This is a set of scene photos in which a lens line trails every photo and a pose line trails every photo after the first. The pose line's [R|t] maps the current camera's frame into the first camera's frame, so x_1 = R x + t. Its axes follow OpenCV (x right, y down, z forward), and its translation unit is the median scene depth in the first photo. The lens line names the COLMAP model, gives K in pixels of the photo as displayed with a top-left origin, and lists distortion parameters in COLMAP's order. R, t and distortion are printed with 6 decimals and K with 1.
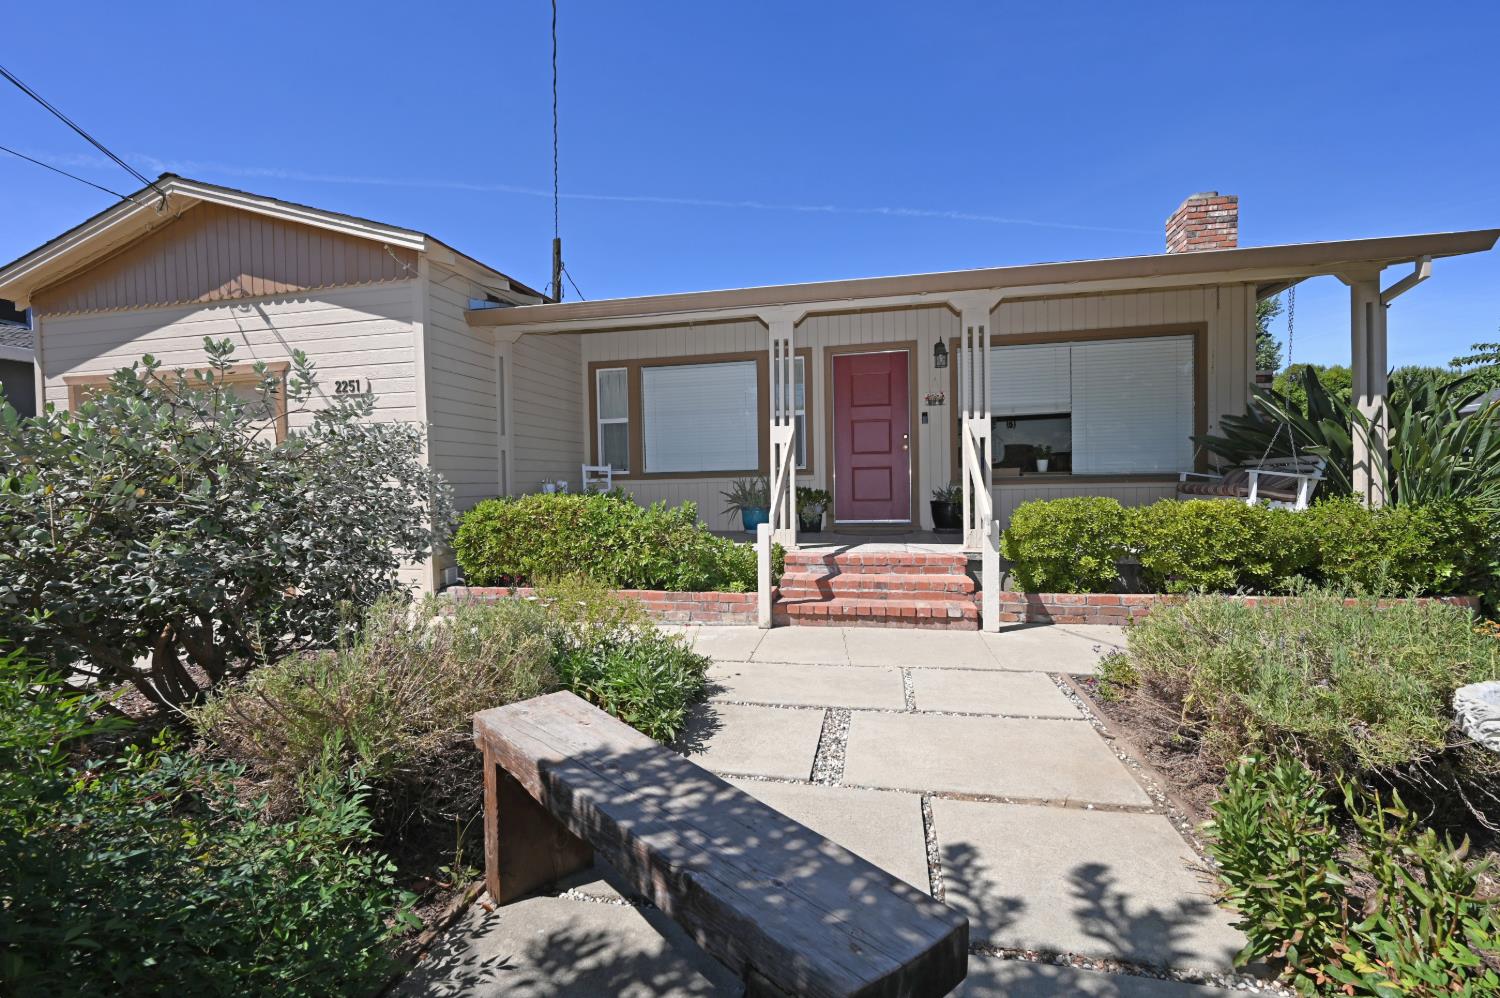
lens RADIAL K [[615.9, 0, 750.0], [0, 615.9, 499.0], [0, 0, 1]] dist [-0.002625, 0.000169]
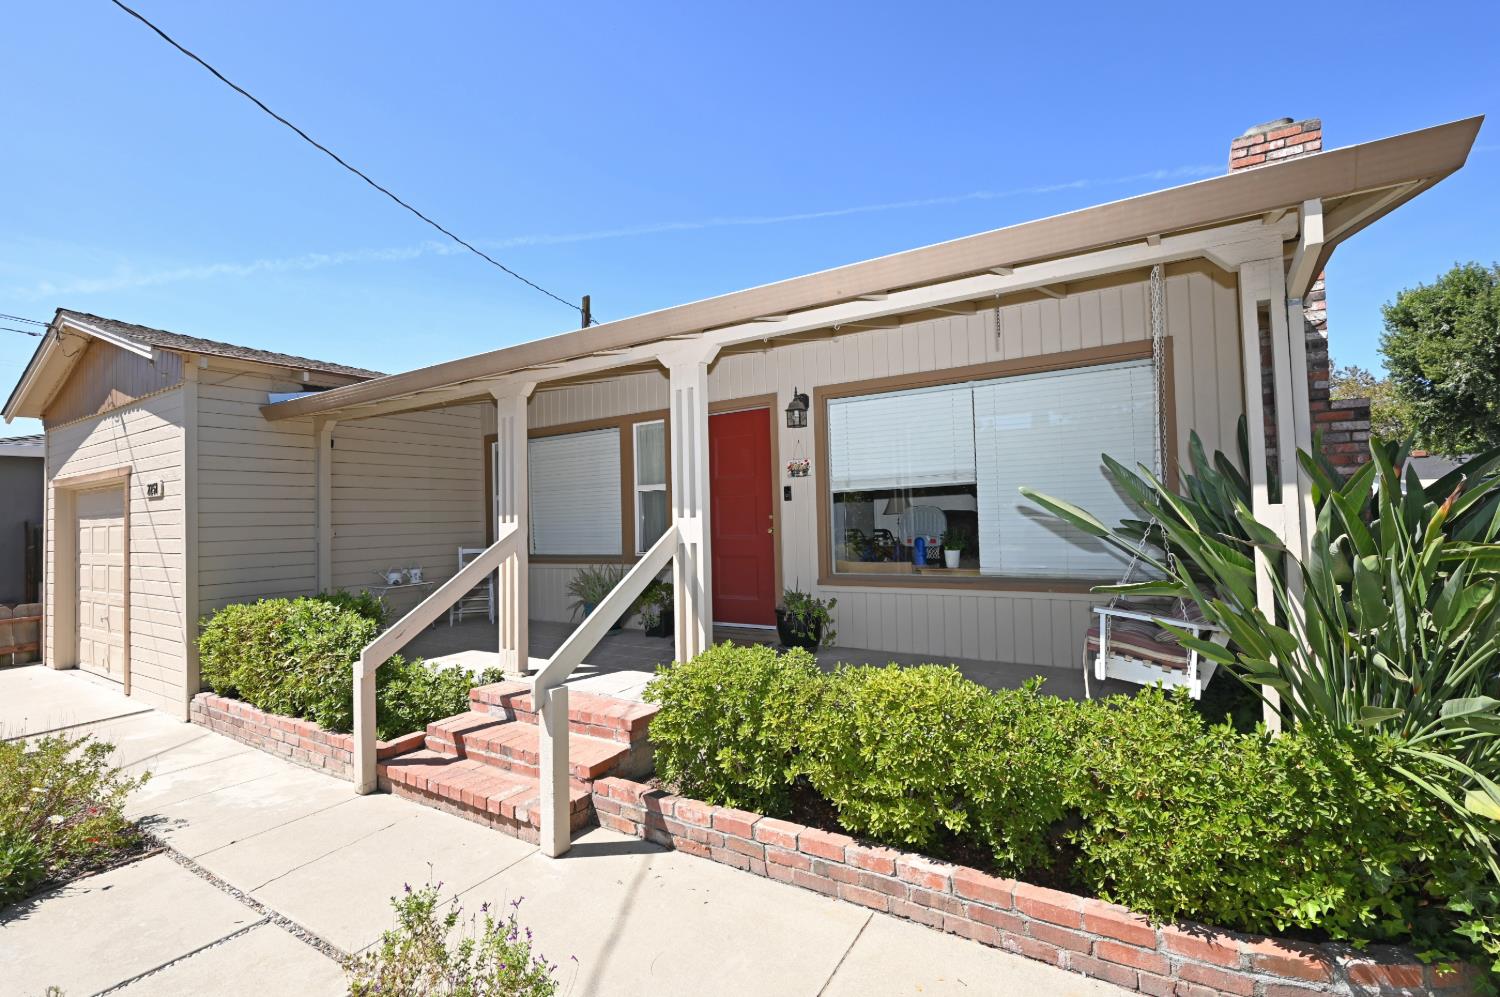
lens RADIAL K [[653.3, 0, 750.0], [0, 653.3, 498.5], [0, 0, 1]] dist [0.000103, -0.000734]
pose [[0.941250, -0.016662, -0.337300, 0.651498], [-0.000618, 0.998695, -0.051059, -0.107475], [0.337711, 0.048268, 0.940011, 0.288555]]
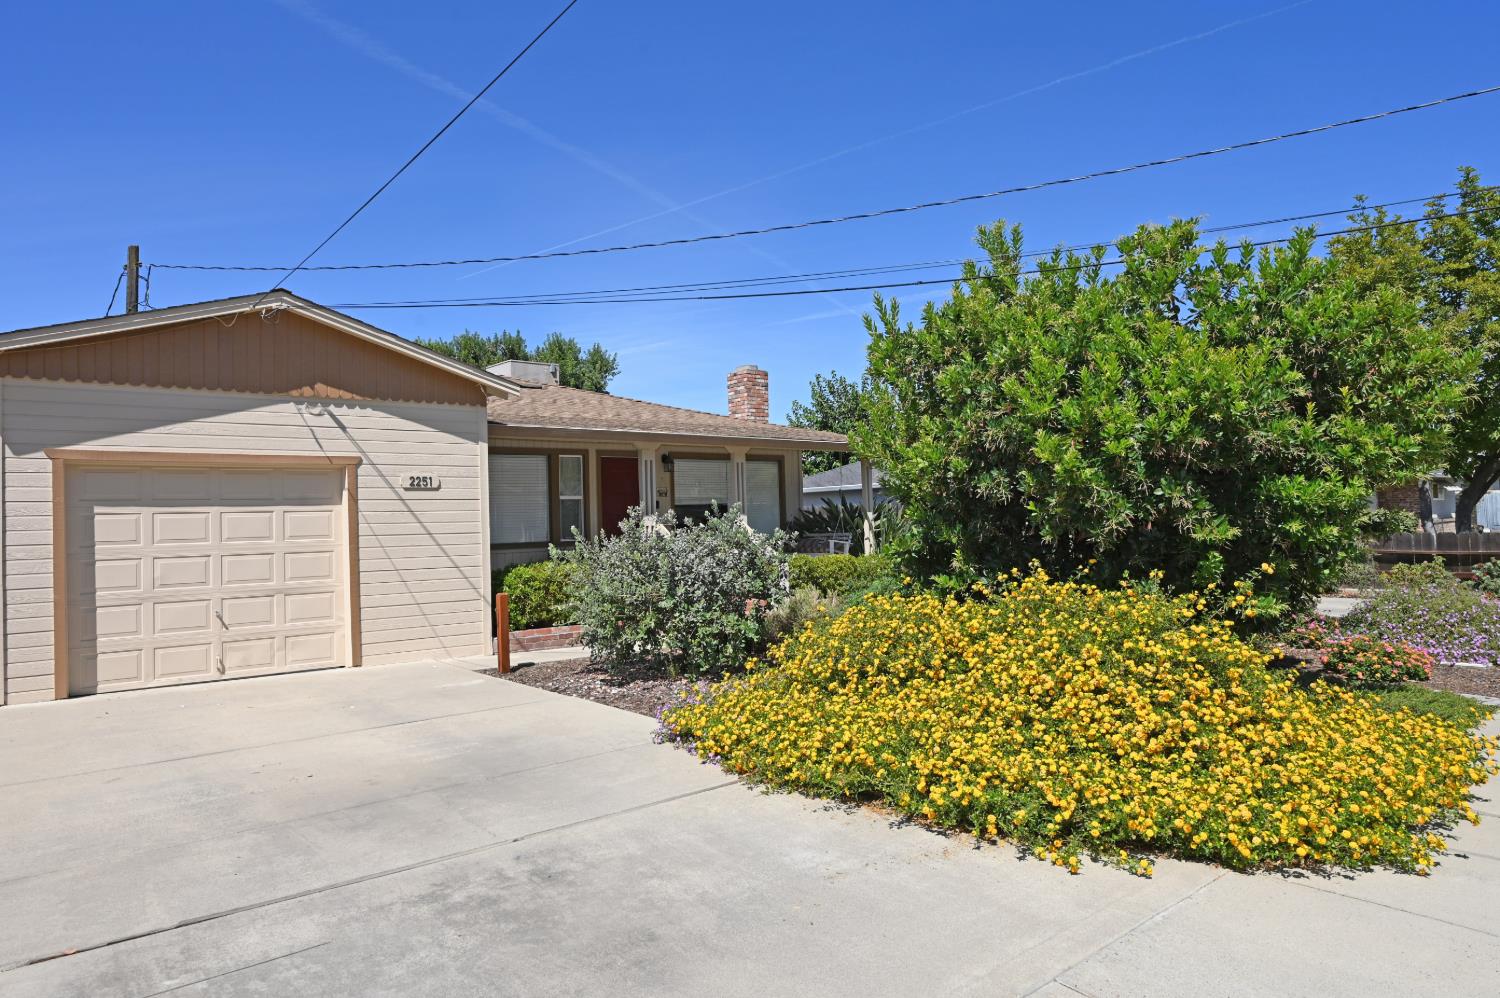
lens RADIAL K [[759.8, 0, 750.0], [0, 759.8, 499.0], [0, 0, 1]] dist [-0.000785, 0.000109]
pose [[0.666258, 0.032553, 0.745010, -1.169295], [0.031913, 0.996887, -0.072098, -0.010825], [-0.745038, 0.071812, 0.663145, -0.458671]]
